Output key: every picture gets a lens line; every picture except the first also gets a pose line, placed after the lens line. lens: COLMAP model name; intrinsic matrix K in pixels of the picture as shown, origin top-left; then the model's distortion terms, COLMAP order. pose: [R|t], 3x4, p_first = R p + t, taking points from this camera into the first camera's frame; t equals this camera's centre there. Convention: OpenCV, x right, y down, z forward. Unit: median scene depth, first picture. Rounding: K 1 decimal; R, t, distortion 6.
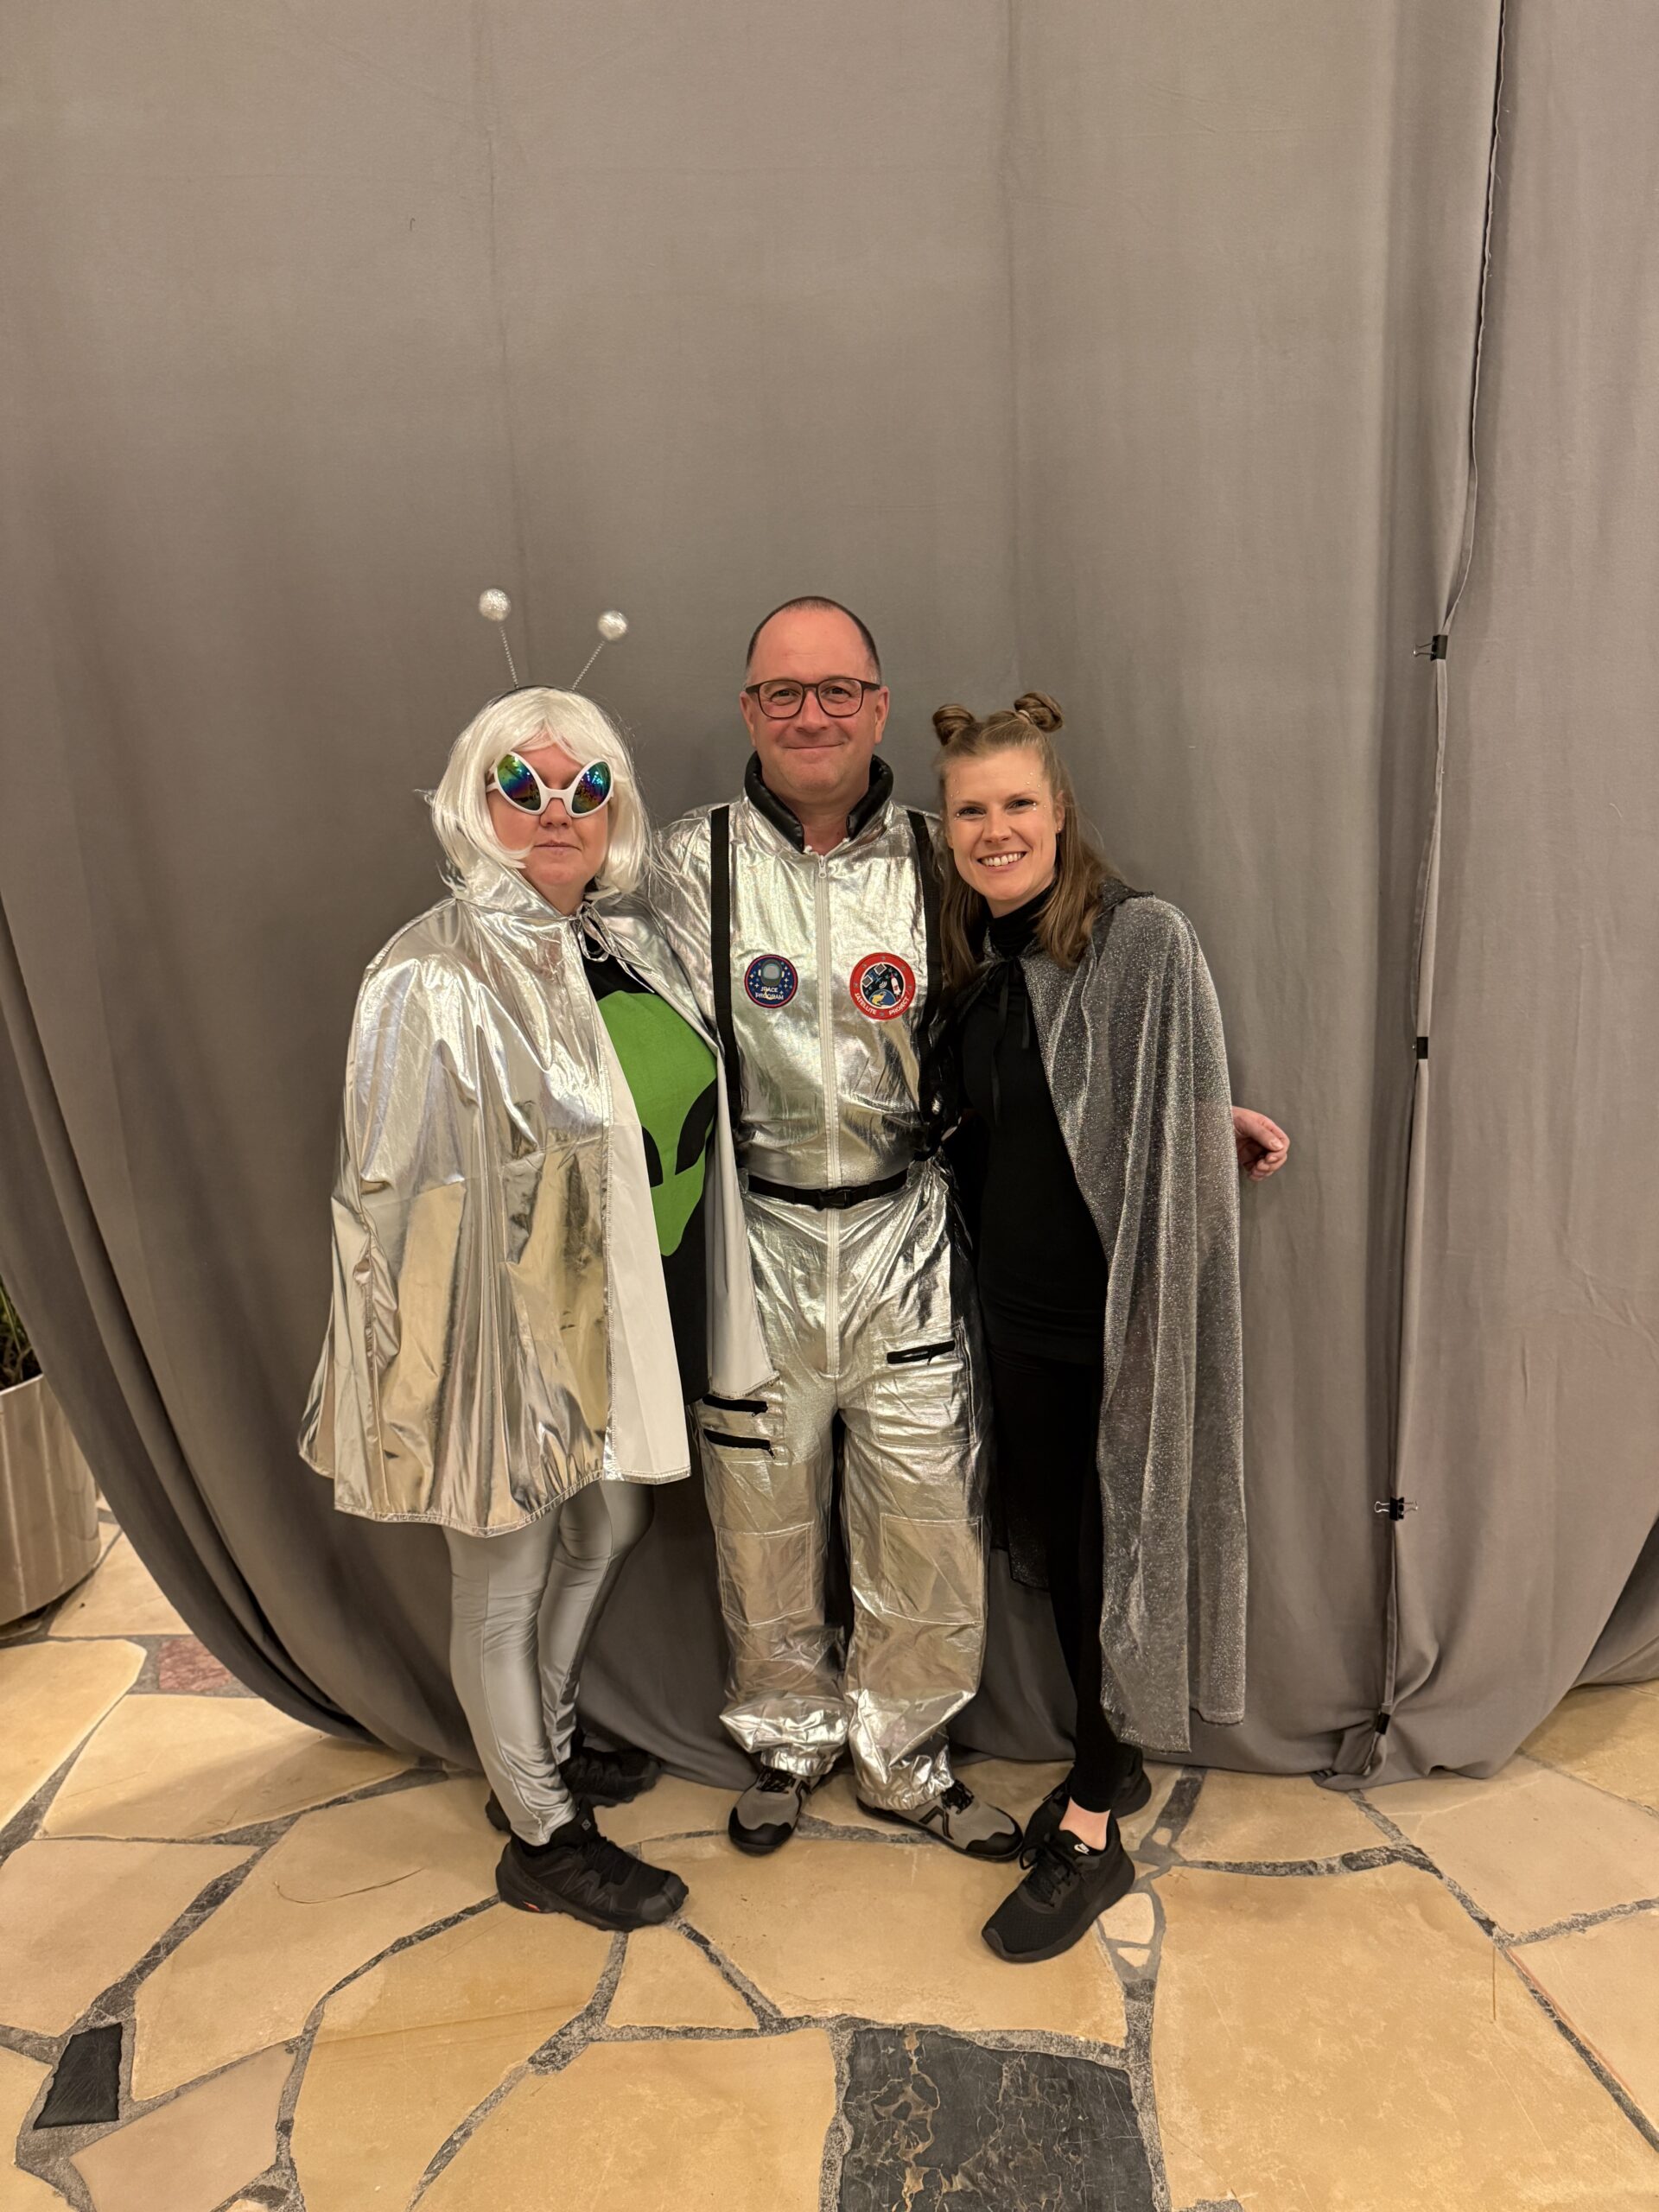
lens RADIAL K [[1571.6, 0, 827.7], [0, 1571.6, 1094.5], [0, 0, 1]] dist [-0.001394, -0.003172]
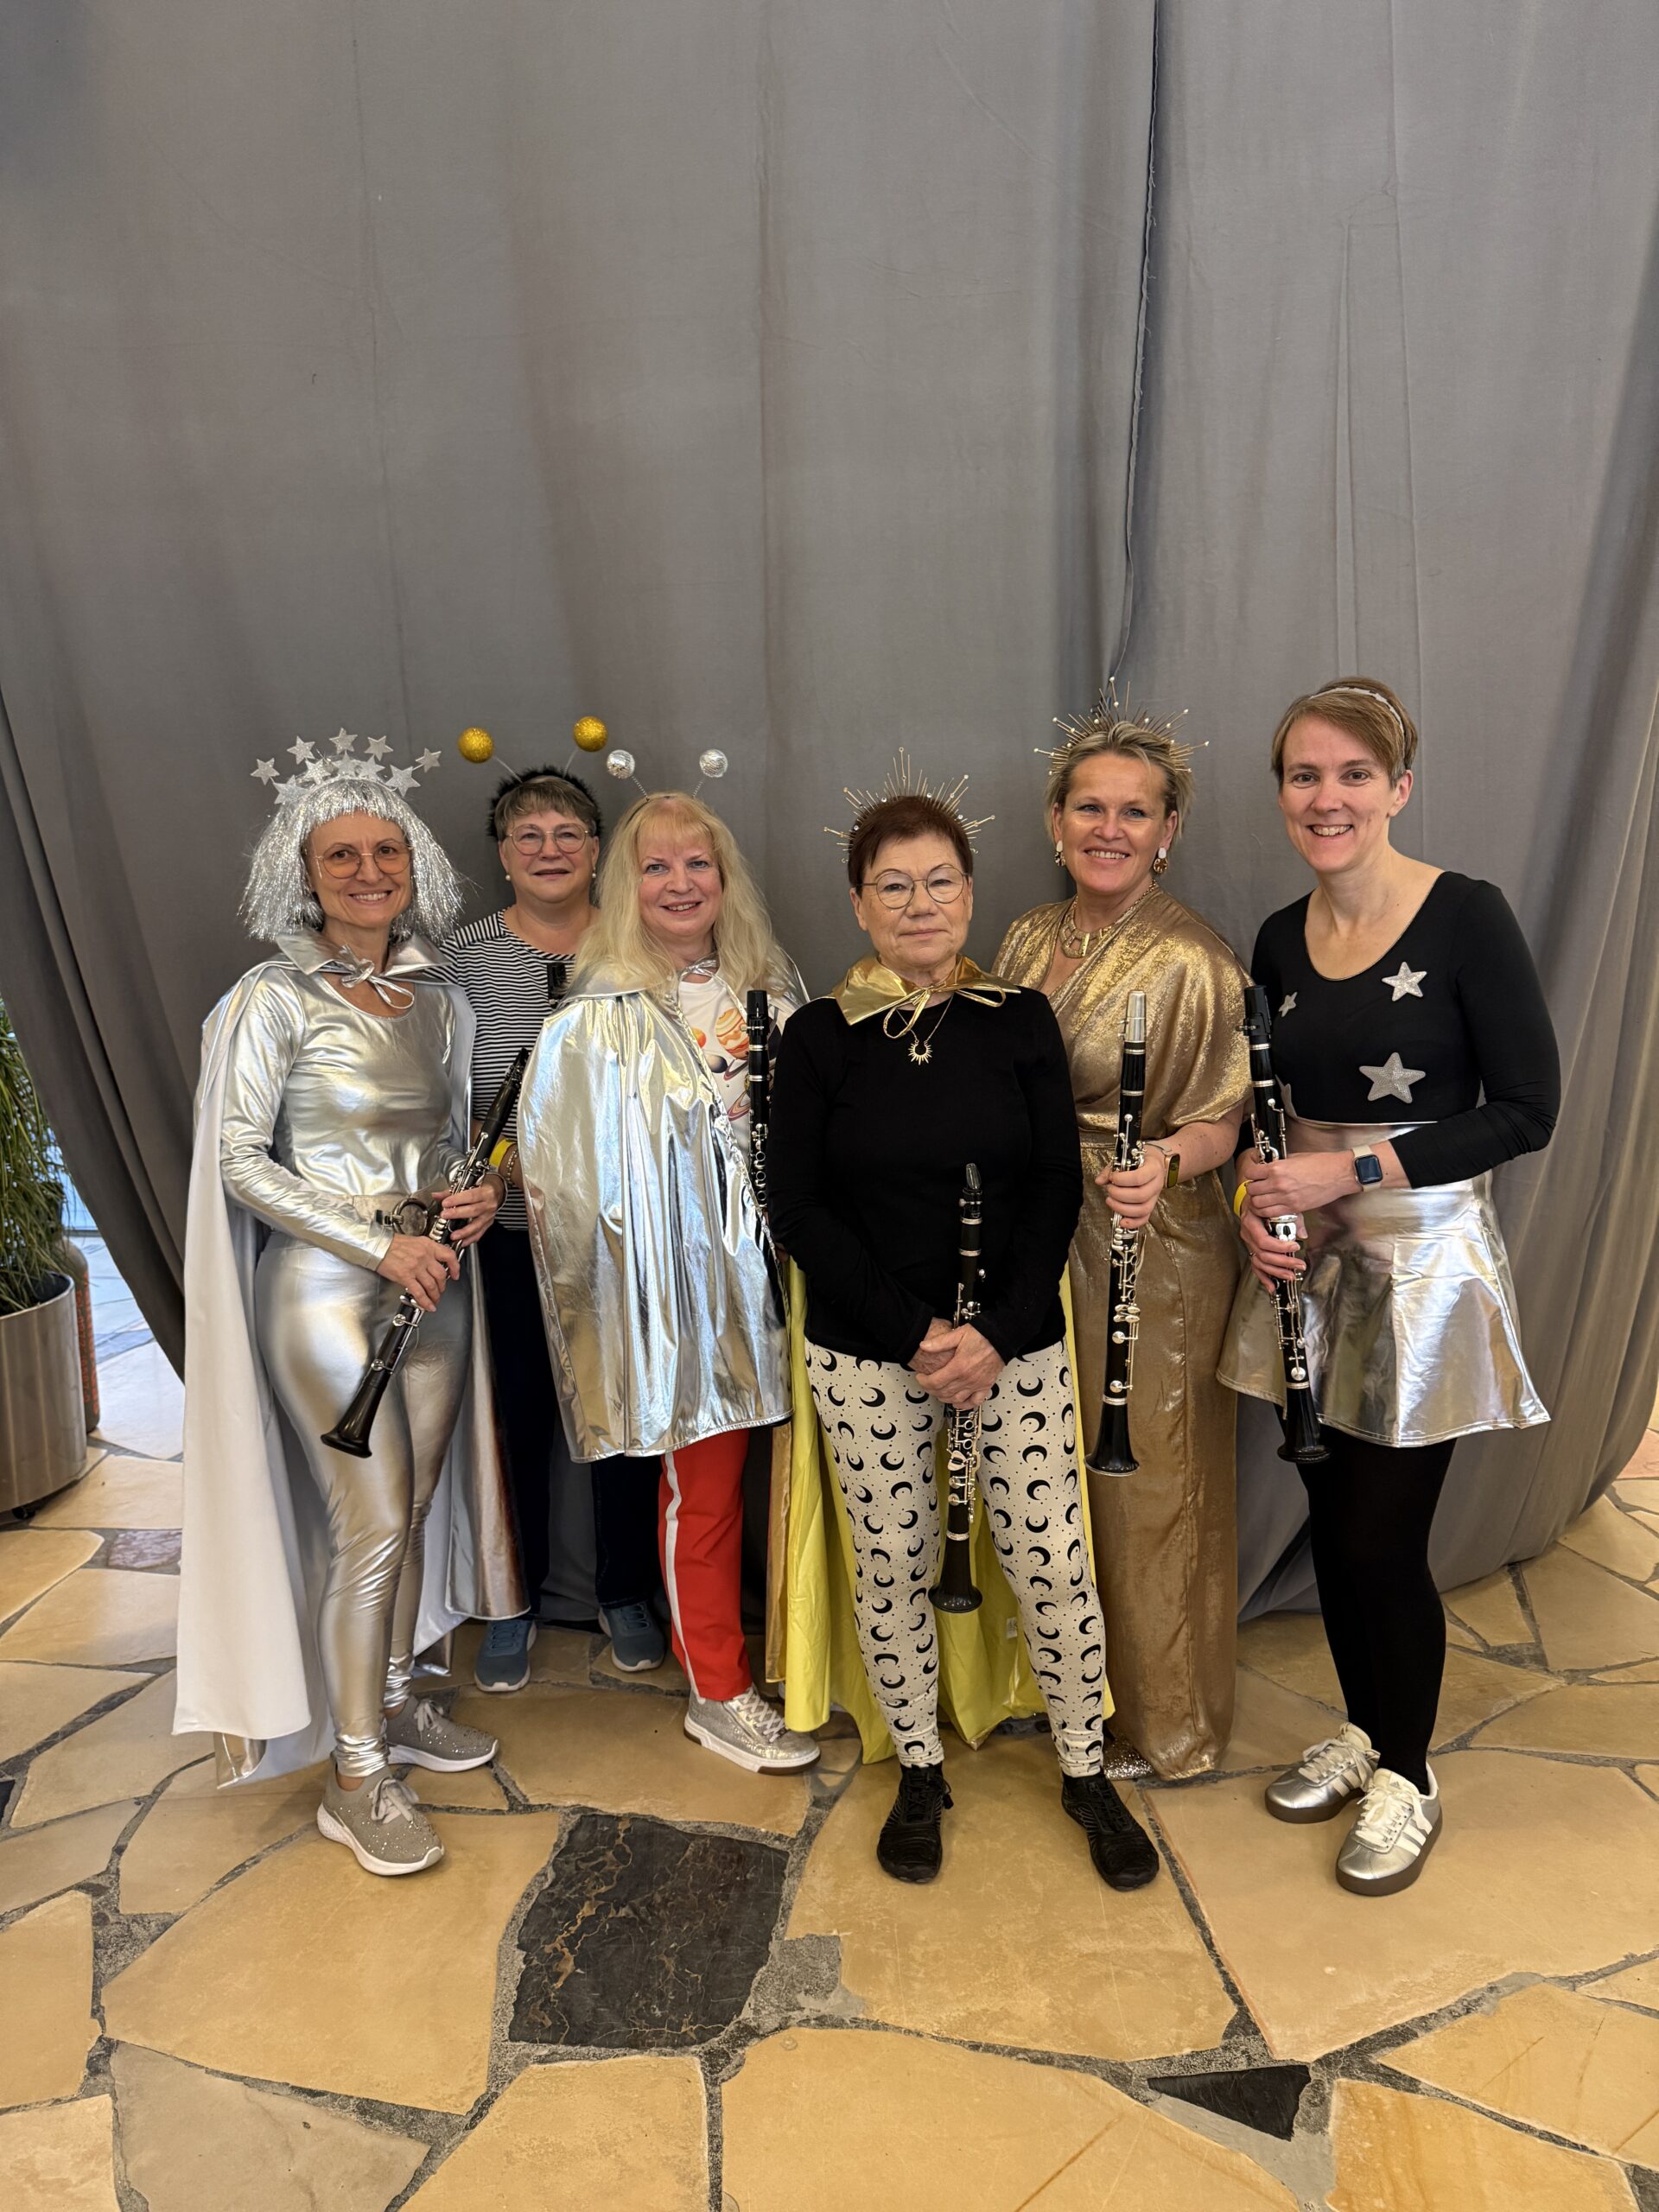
lens RADIAL K [[1571.6, 0, 820.0], [0, 1571.6, 1079.2], [0, 0, 1]] dist [-0.001394, -0.003172]
pose [[0.996377, 0.021167, -0.082371, 0.283770], [-0.025863, 0.998075, -0.056361, 0.085658], [0.081020, 0.058287, 0.995007, -0.231854]]
